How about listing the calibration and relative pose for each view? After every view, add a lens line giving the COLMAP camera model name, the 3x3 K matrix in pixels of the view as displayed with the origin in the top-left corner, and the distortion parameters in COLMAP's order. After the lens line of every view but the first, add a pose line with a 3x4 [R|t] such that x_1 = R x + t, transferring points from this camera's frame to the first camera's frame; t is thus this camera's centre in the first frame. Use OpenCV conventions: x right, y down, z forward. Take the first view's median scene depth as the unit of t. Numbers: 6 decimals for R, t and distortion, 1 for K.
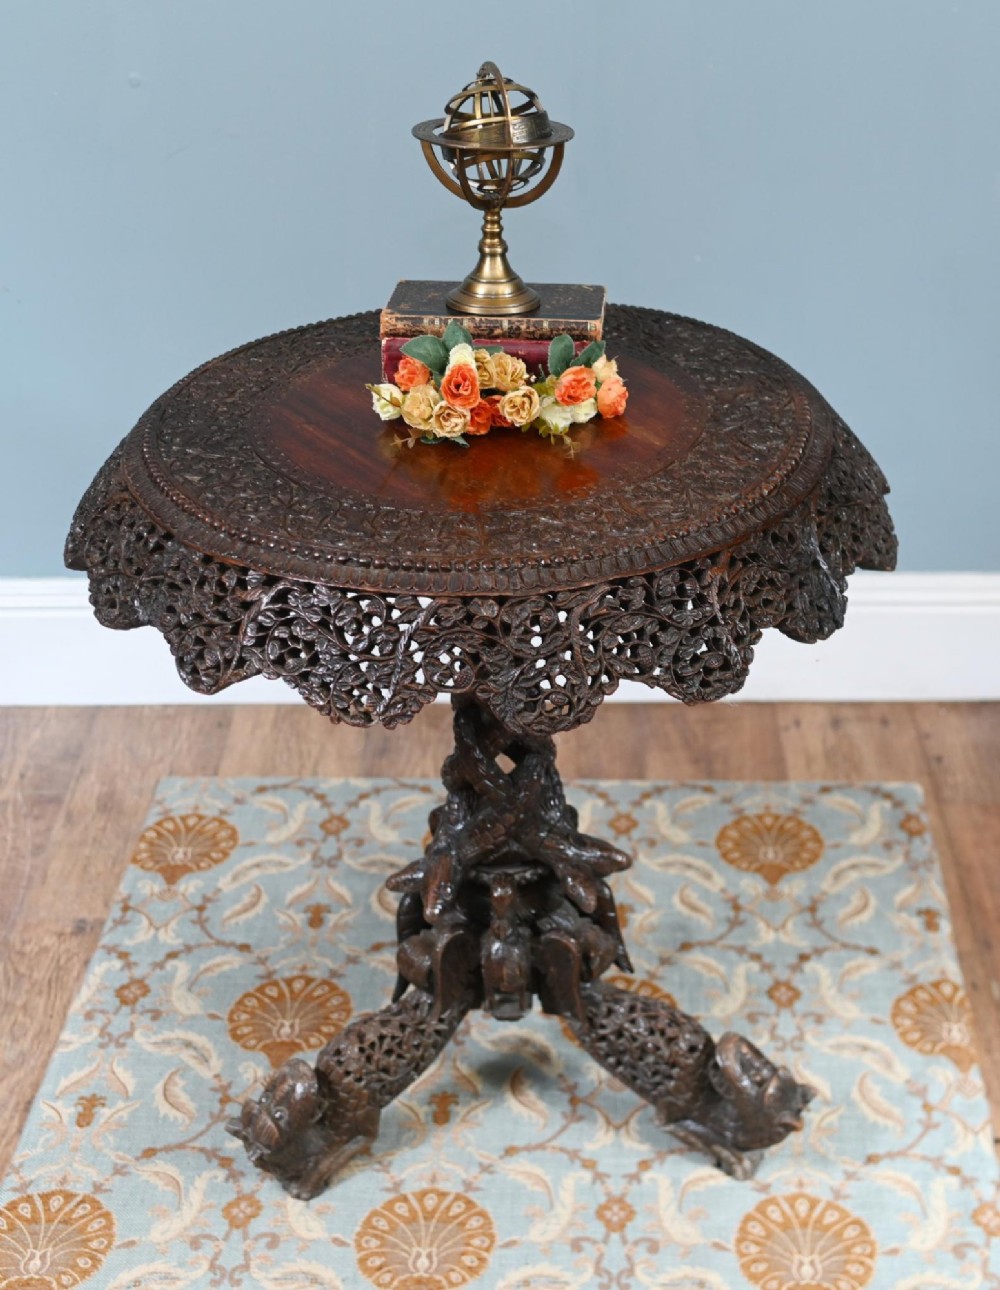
lens RADIAL K [[2103.0, 0, 578.8], [0, 2103.0, 651.1], [0, 0, 1]] dist [0.029658, 0.000000]
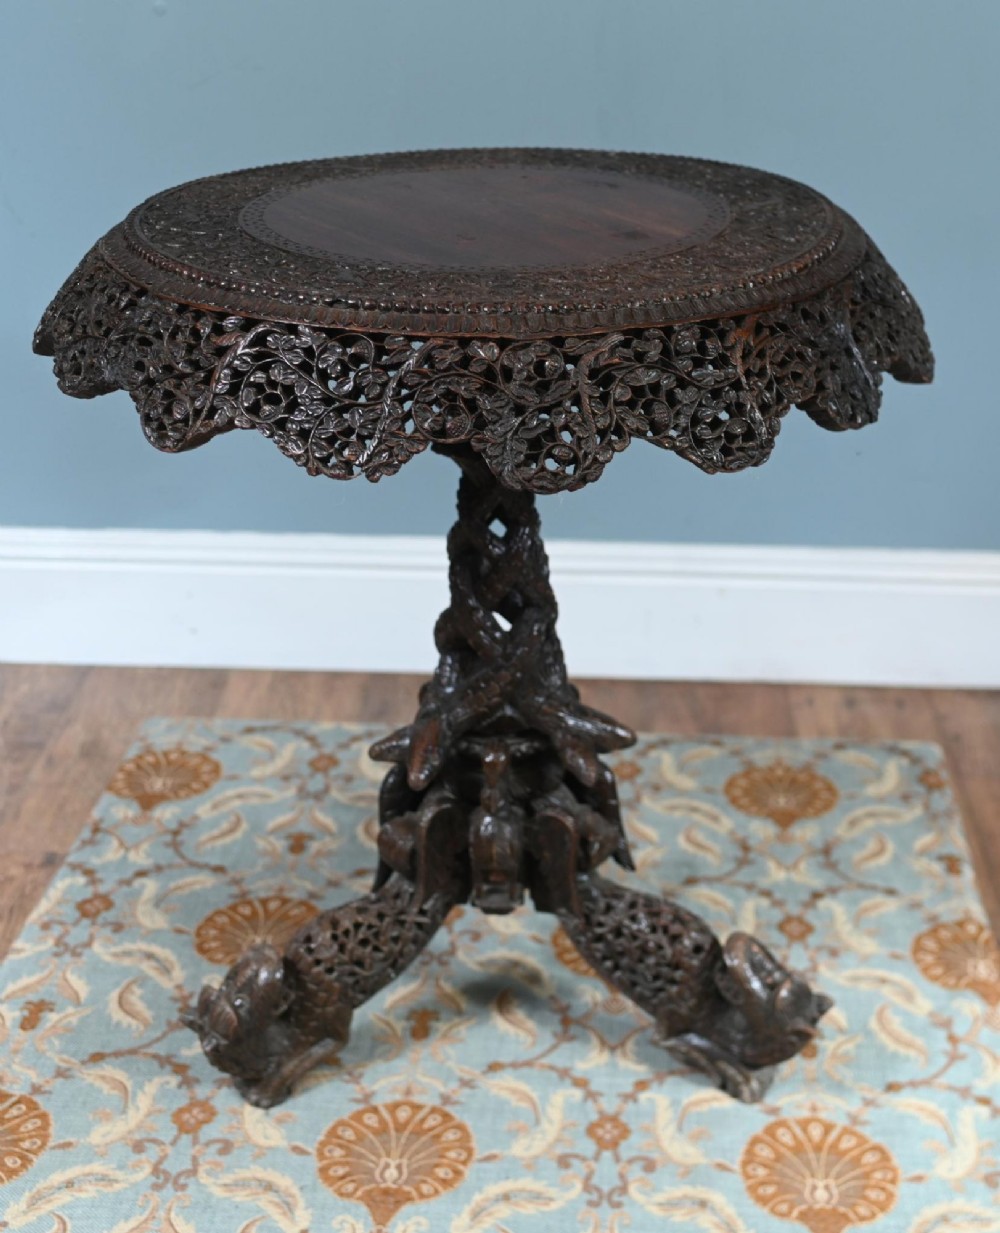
lens RADIAL K [[1983.2, 0, 585.0], [0, 1983.2, 568.4], [0, 0, 1]] dist [0.027681, 0.000000]
pose [[0.999549, 0.029854, -0.003258, 0.003087], [-0.030028, 0.991771, -0.124456, 0.134947], [-0.000484, 0.124498, 0.992220, 0.128562]]
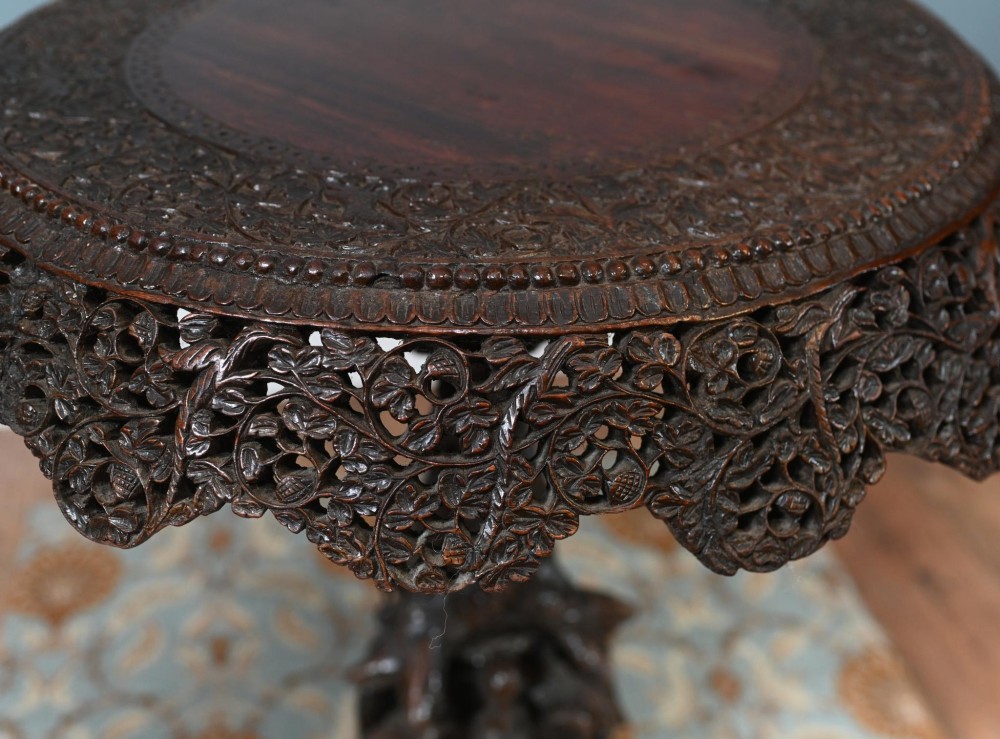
lens RADIAL K [[1226.7, 0, 487.7], [0, 1226.7, 386.6], [0, 0, 1]] dist [0.017068, 0.000000]
pose [[0.982167, -0.091444, 0.164273, -0.105111], [0.080484, 0.994138, 0.072192, -0.027902], [-0.169912, -0.057684, 0.983770, 0.537092]]
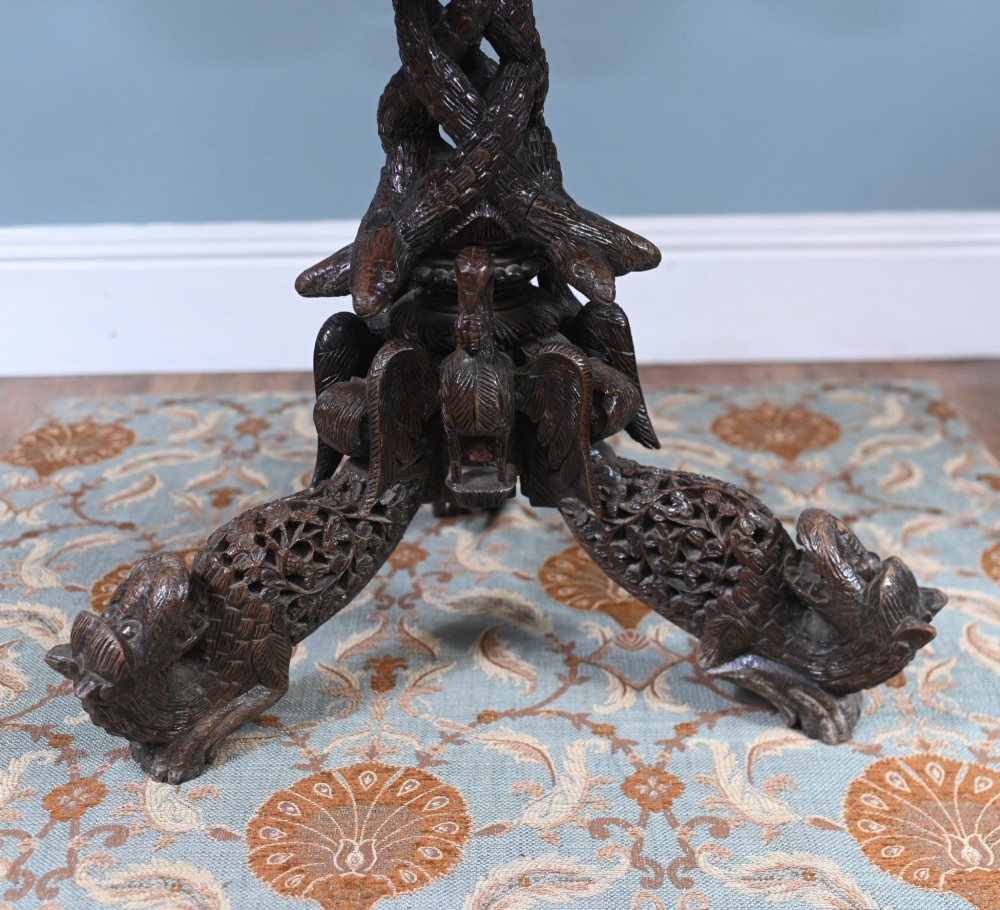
lens RADIAL K [[1505.9, 0, 519.6], [0, 1505.9, 441.2], [0, 0, 1]] dist [0.014932, 0.000000]
pose [[0.999471, -0.017488, 0.027432, -0.034707], [0.021069, 0.990453, -0.136231, 0.224565], [-0.024788, 0.136737, 0.990297, 0.528600]]
